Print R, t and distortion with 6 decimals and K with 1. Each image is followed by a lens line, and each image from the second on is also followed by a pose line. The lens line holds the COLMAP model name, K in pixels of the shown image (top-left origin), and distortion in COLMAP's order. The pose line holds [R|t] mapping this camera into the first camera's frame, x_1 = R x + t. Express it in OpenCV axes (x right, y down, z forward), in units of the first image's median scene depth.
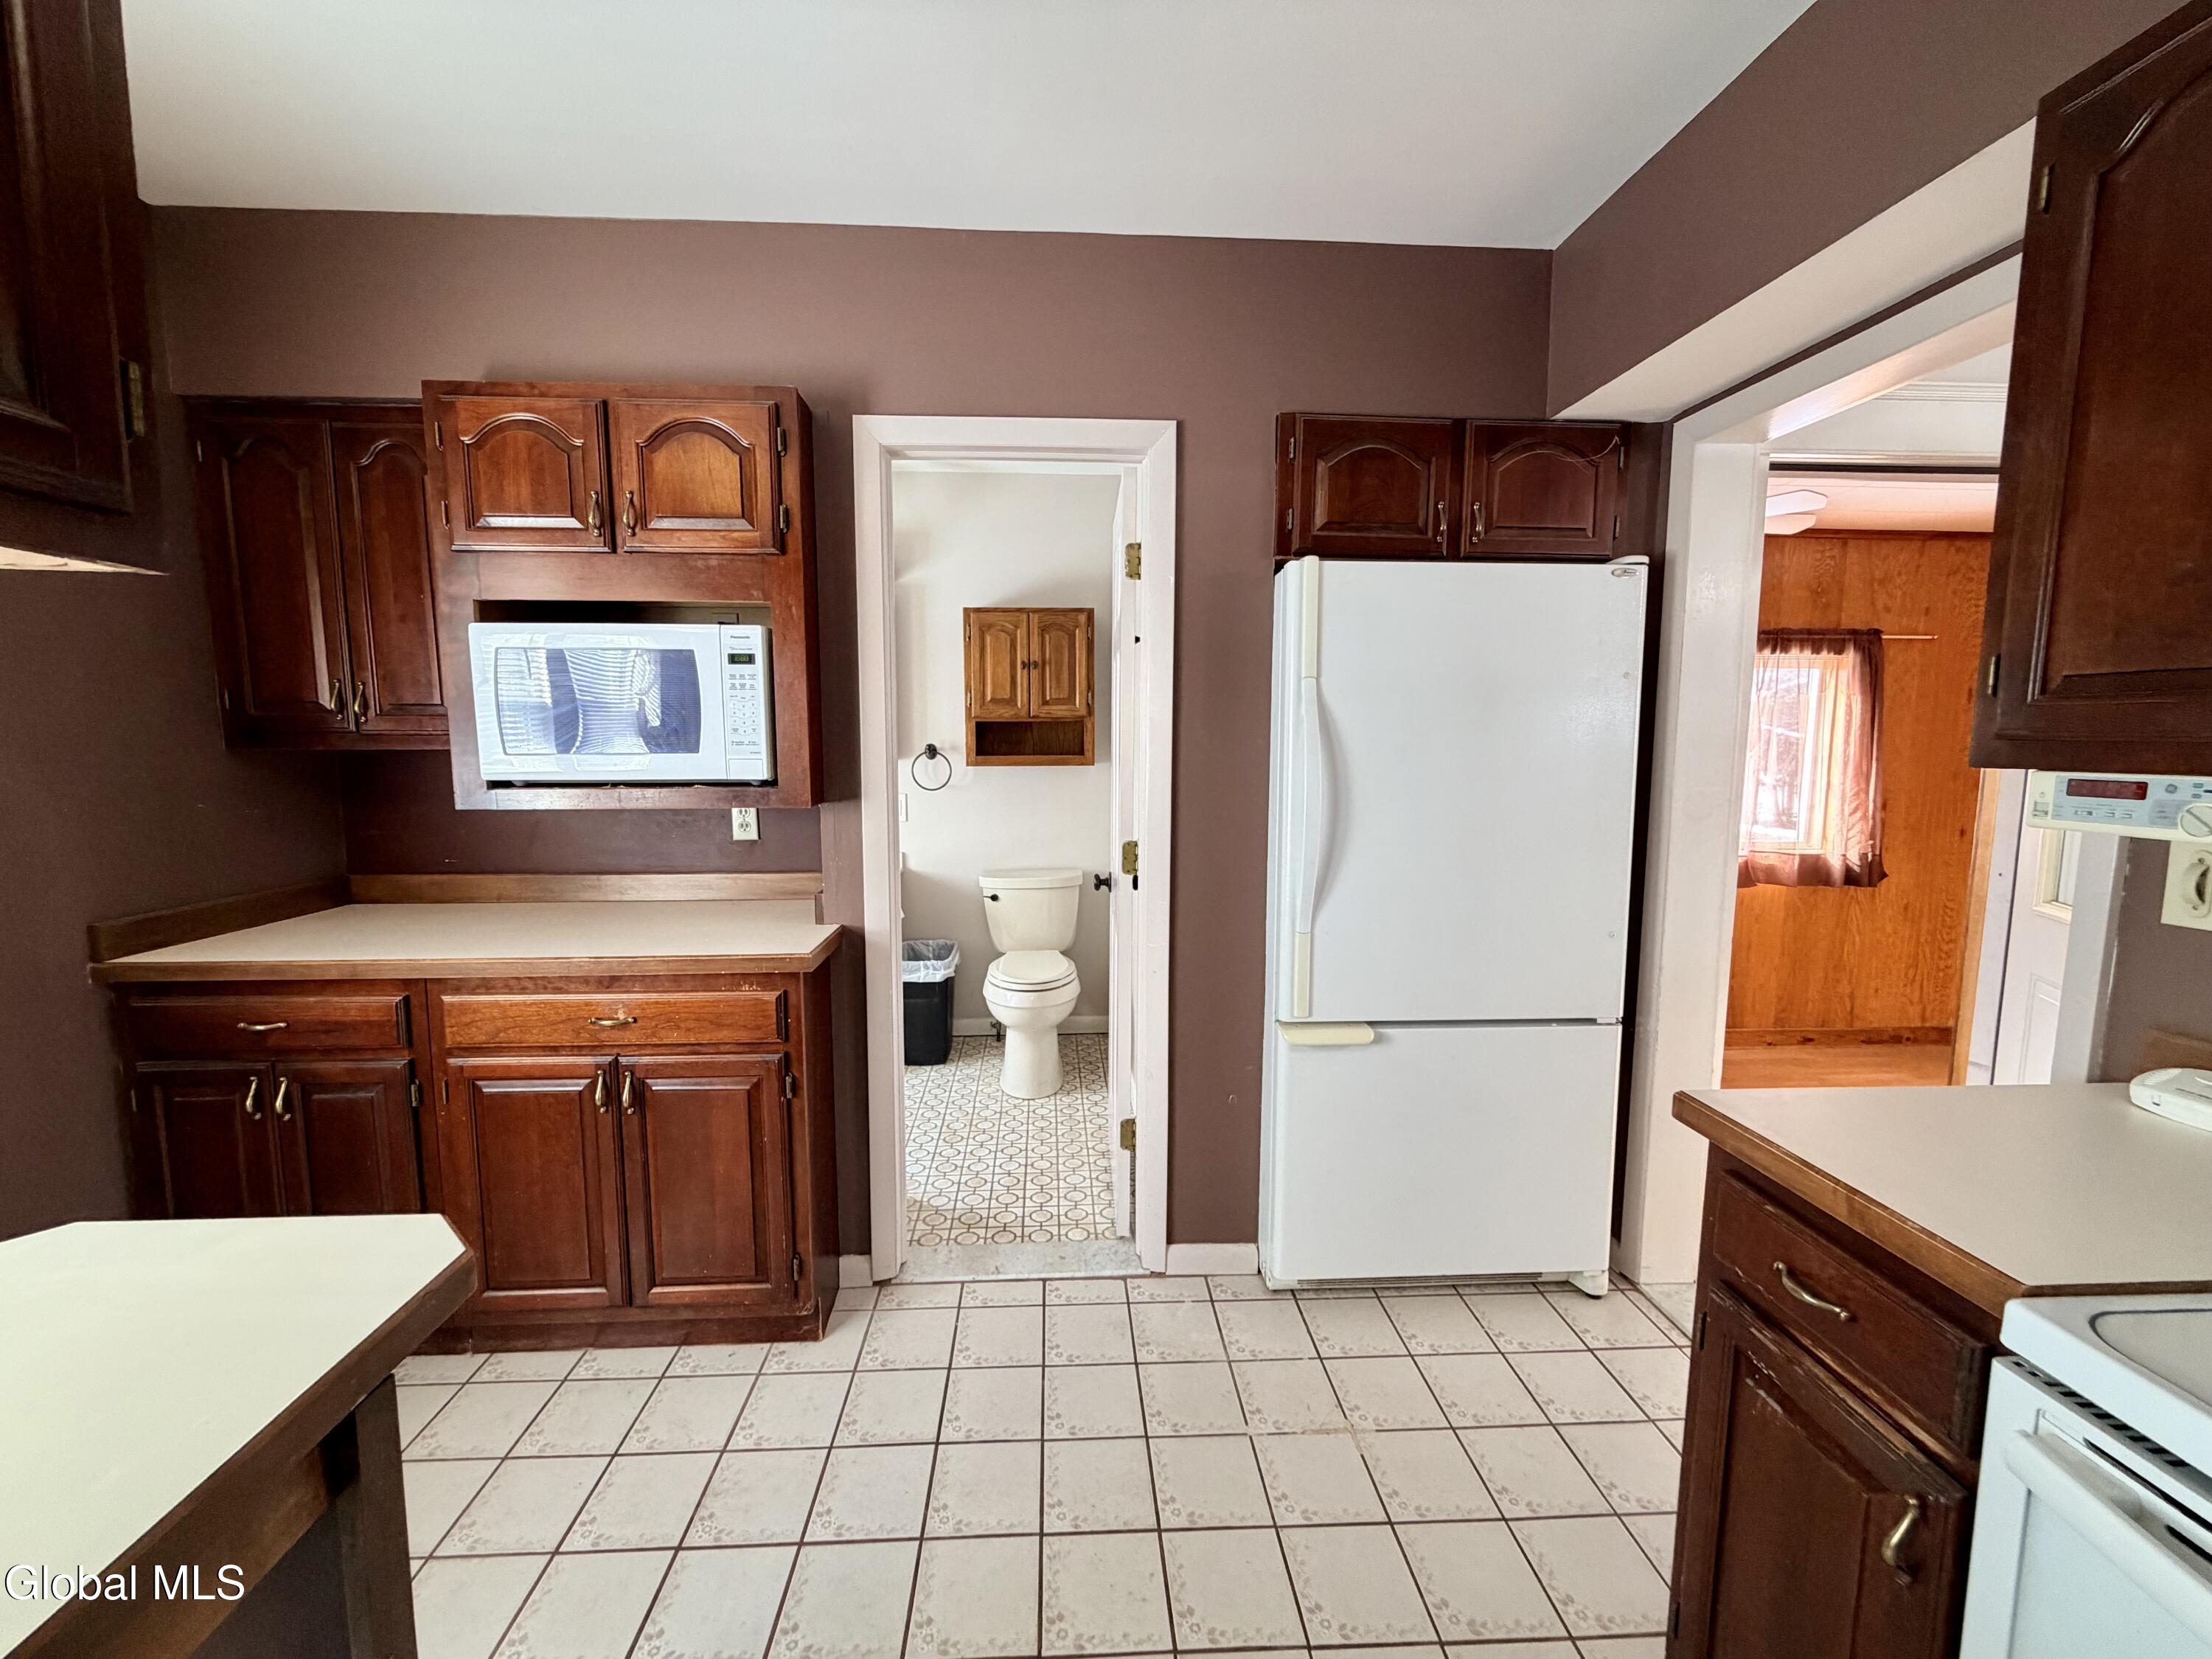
lens RADIAL K [[874.2, 0, 1095.9], [0, 874.2, 823.6], [0, 0, 1]] dist [-0.001211, -0.000165]
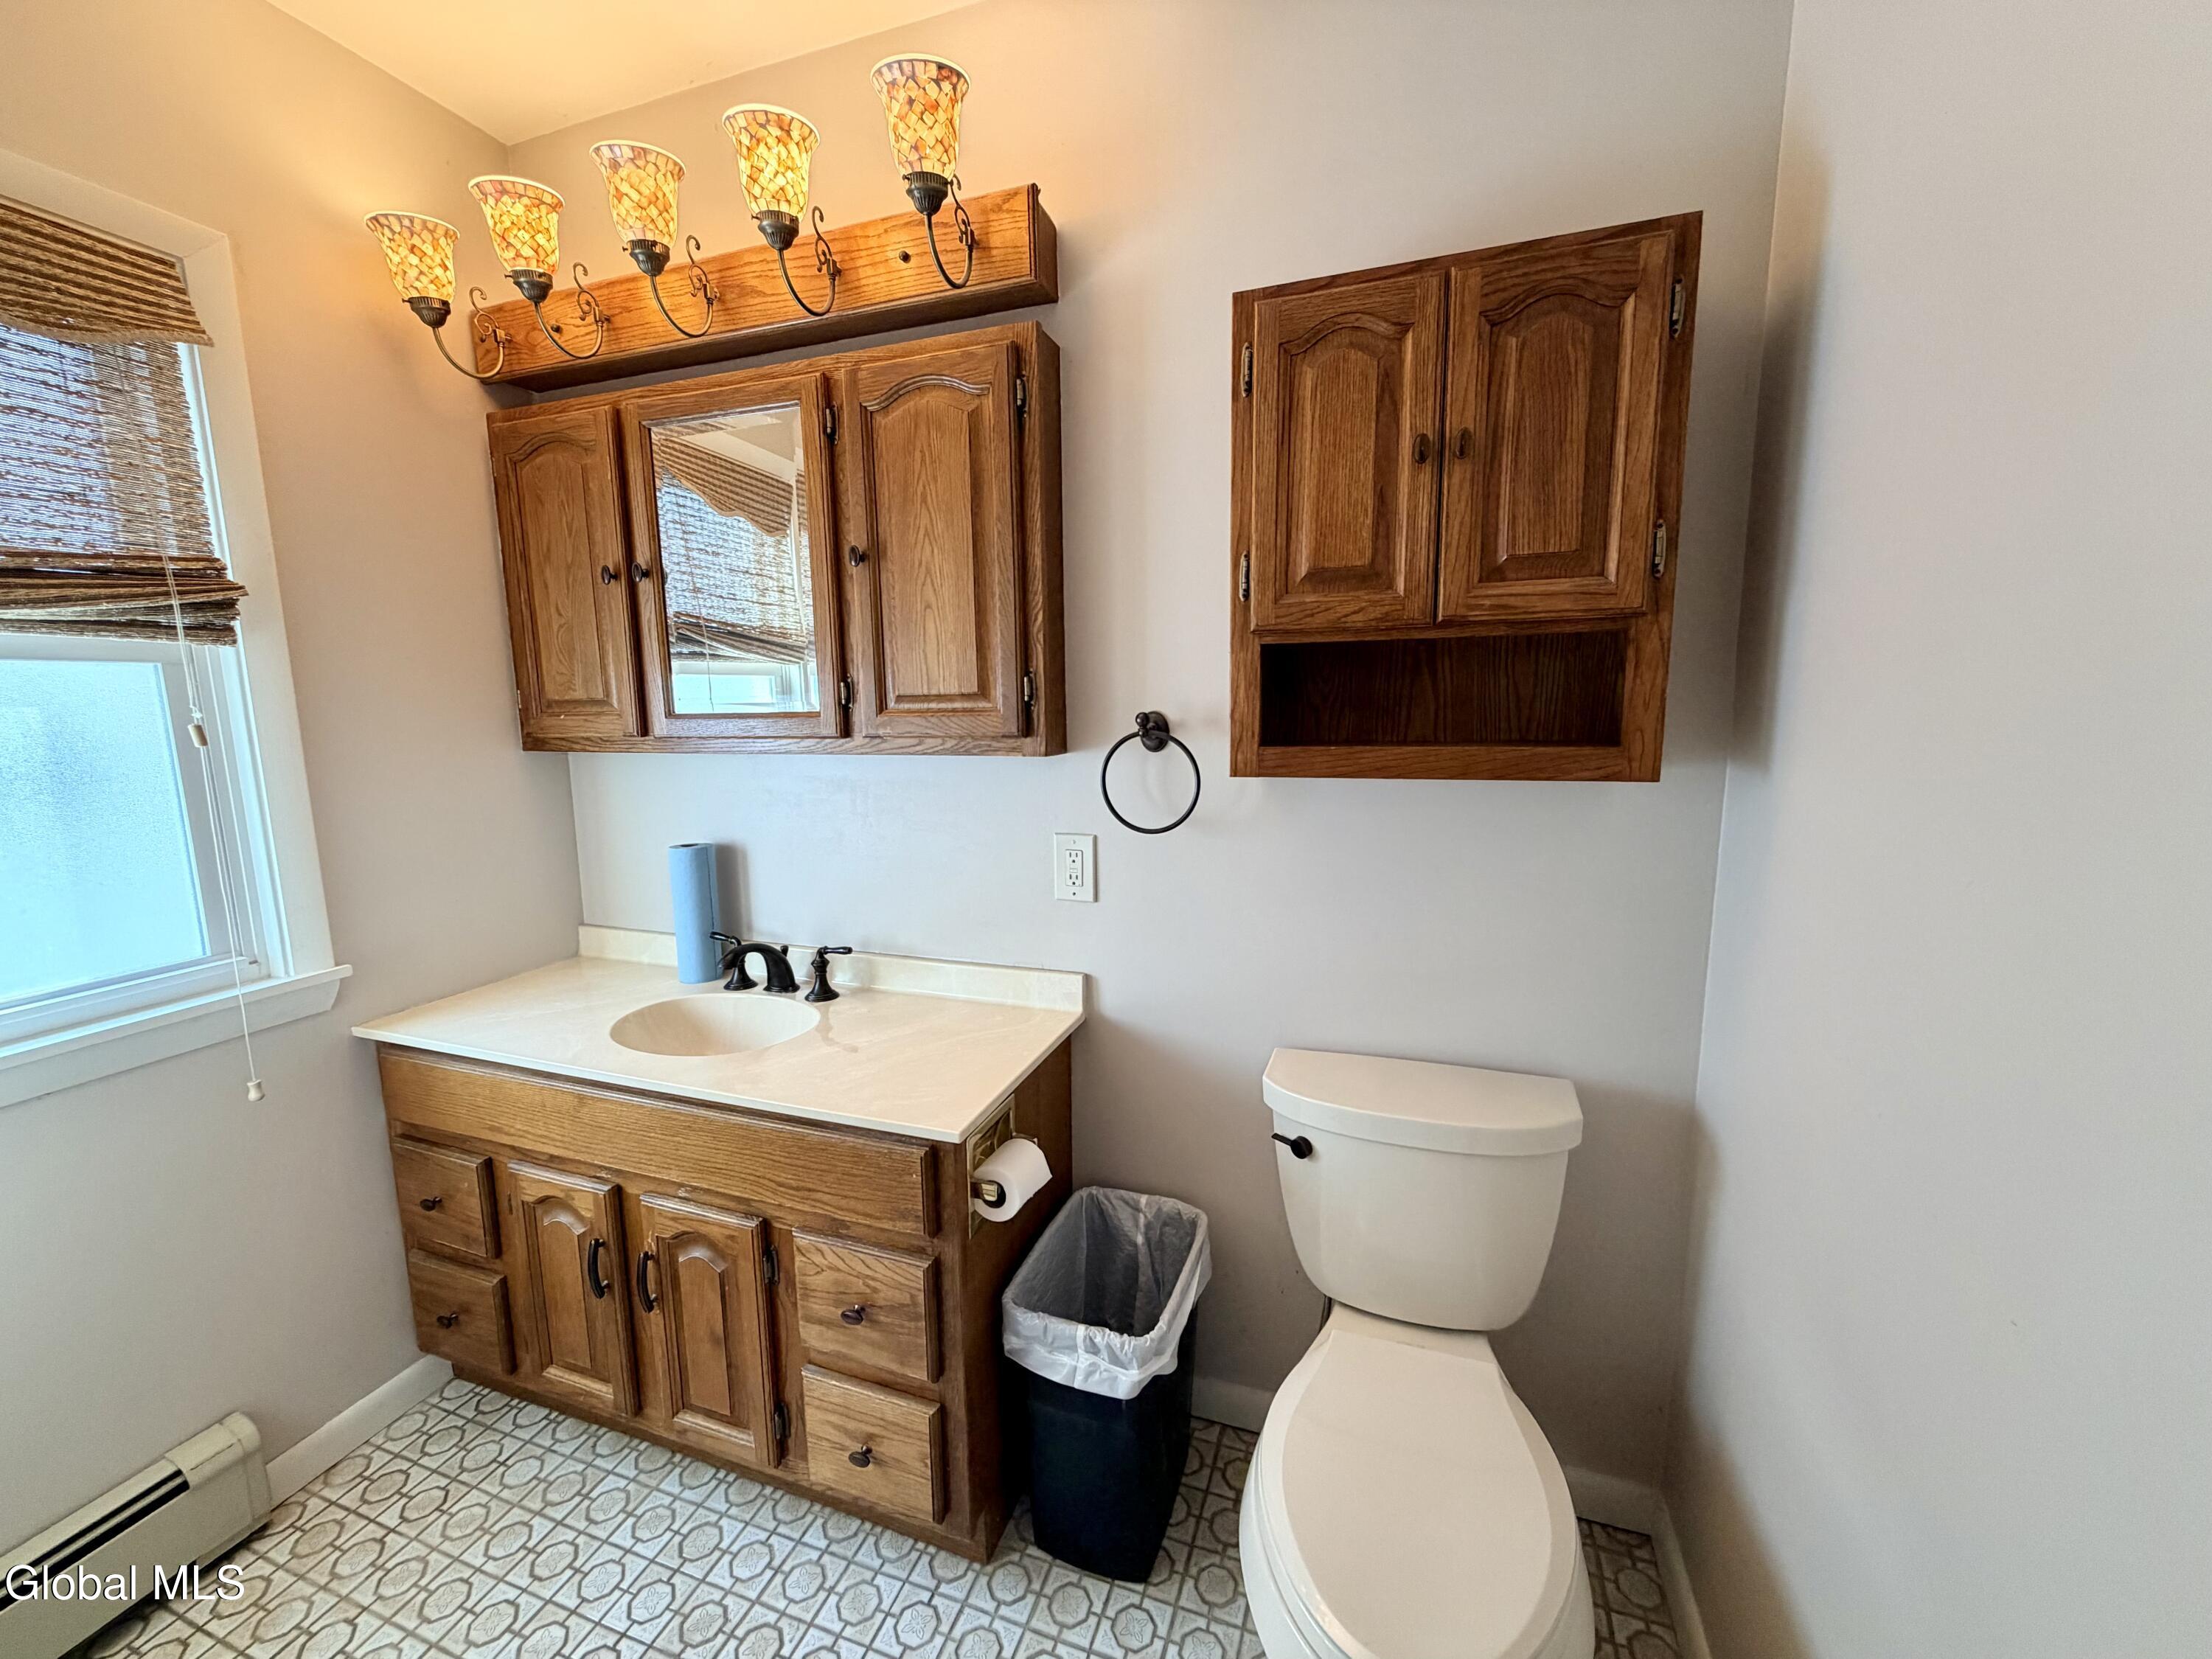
lens RADIAL K [[874.2, 0, 1099.7], [0, 874.2, 824.5], [0, 0, 1]] dist [-0.001211, -0.000165]
pose [[0.918715, 0.043386, -0.392531, -0.060357], [-0.028079, 0.998608, 0.044655, -0.061058], [0.393922, -0.030003, 0.918654, 0.668295]]
